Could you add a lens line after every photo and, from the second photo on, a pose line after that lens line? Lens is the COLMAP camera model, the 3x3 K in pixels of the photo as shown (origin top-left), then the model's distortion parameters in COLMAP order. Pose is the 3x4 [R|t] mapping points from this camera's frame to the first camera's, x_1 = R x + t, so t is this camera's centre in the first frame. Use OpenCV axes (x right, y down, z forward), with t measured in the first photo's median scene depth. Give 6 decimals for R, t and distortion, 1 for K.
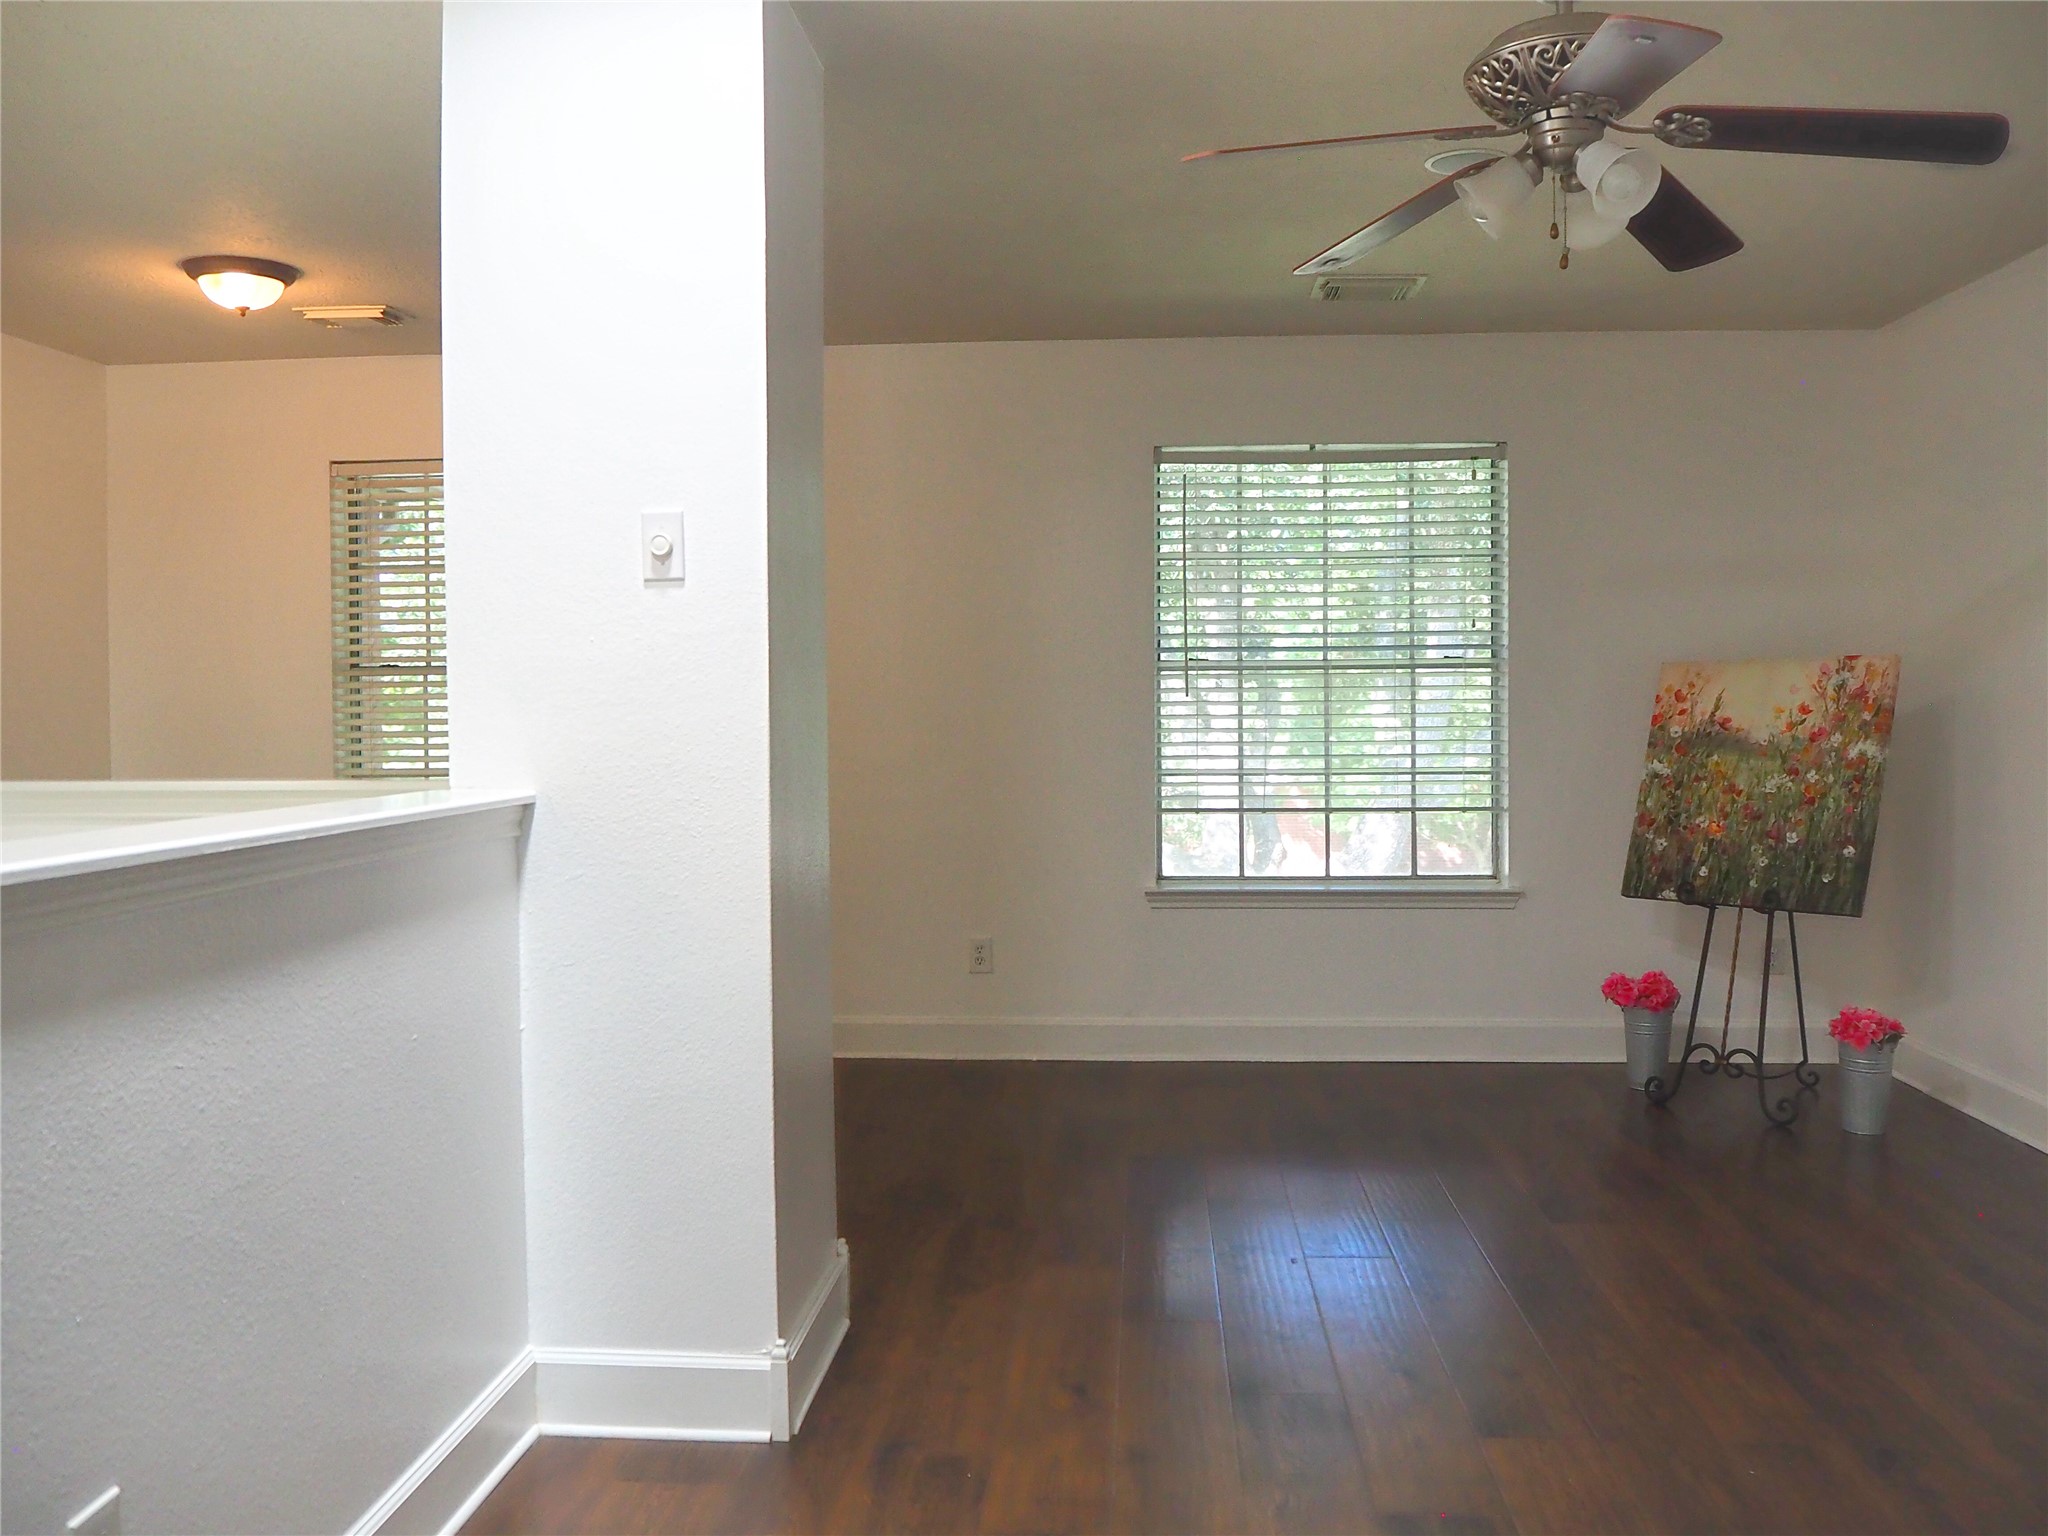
lens RADIAL K [[1709.0, 0, 1024.0], [0, 1709.0, 768.0], [0, 0, 1]] dist [-0.065205, 0.018622]
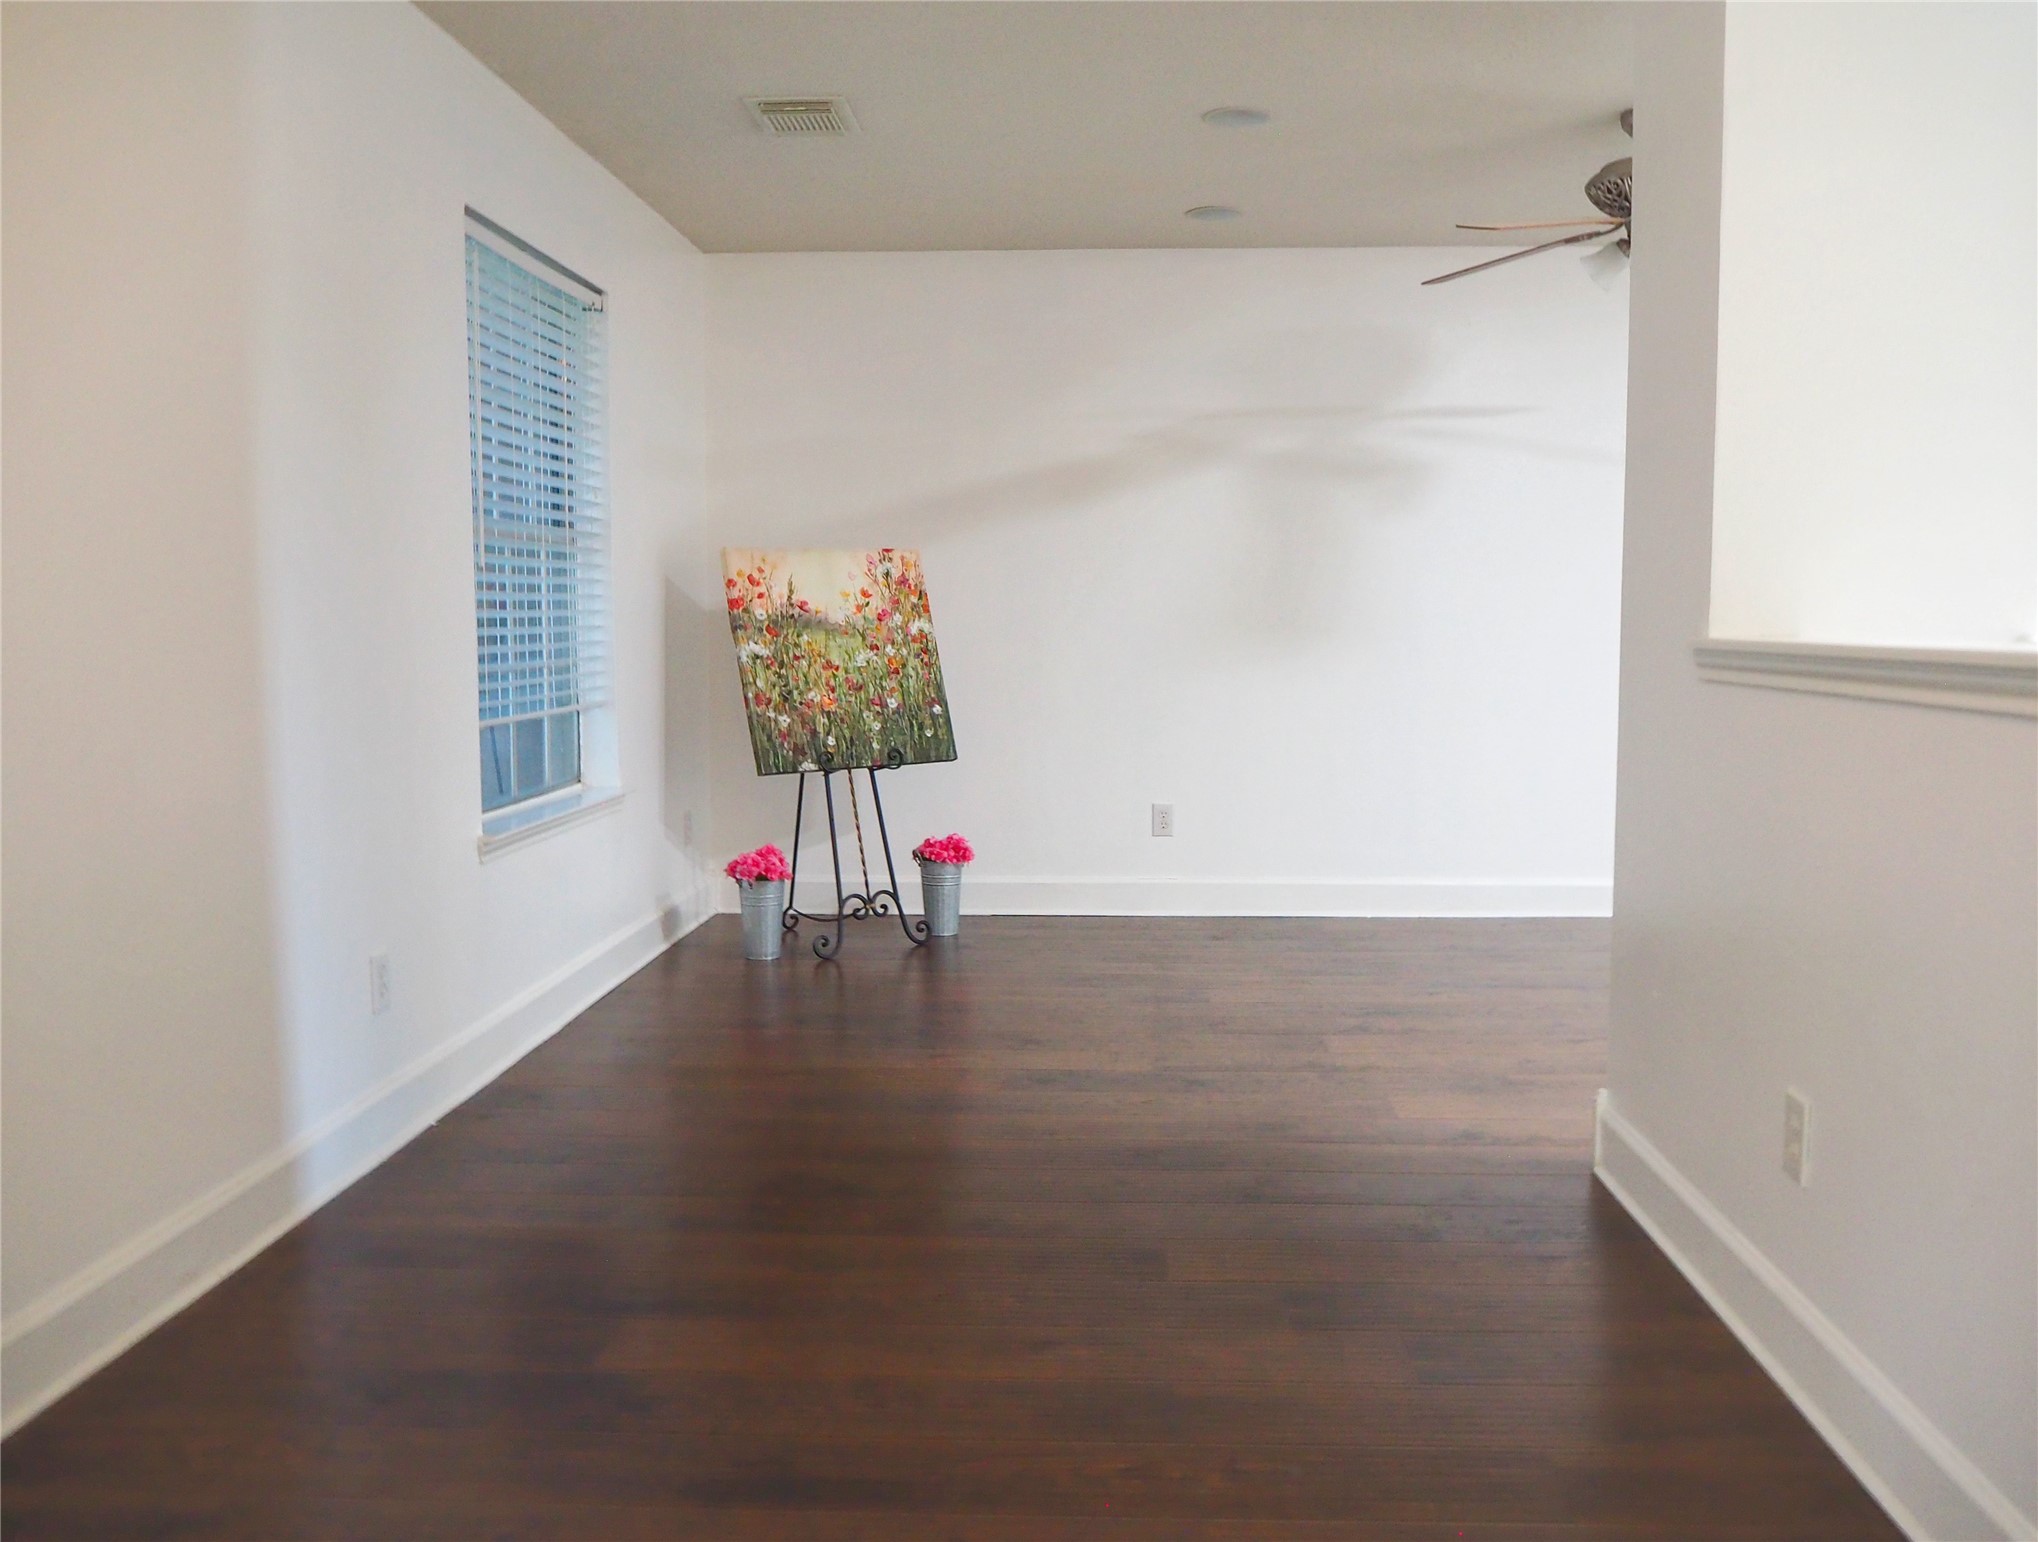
lens RADIAL K [[1788.9, 0, 1019.0], [0, 1788.9, 771.0], [0, 0, 1]] dist [-0.033728, -0.004403]
pose [[-0.012671, -0.079957, 0.996718, -0.766984], [0.040582, 0.995935, 0.080410, -0.007718], [-0.999096, 0.041468, -0.009375, 0.901898]]
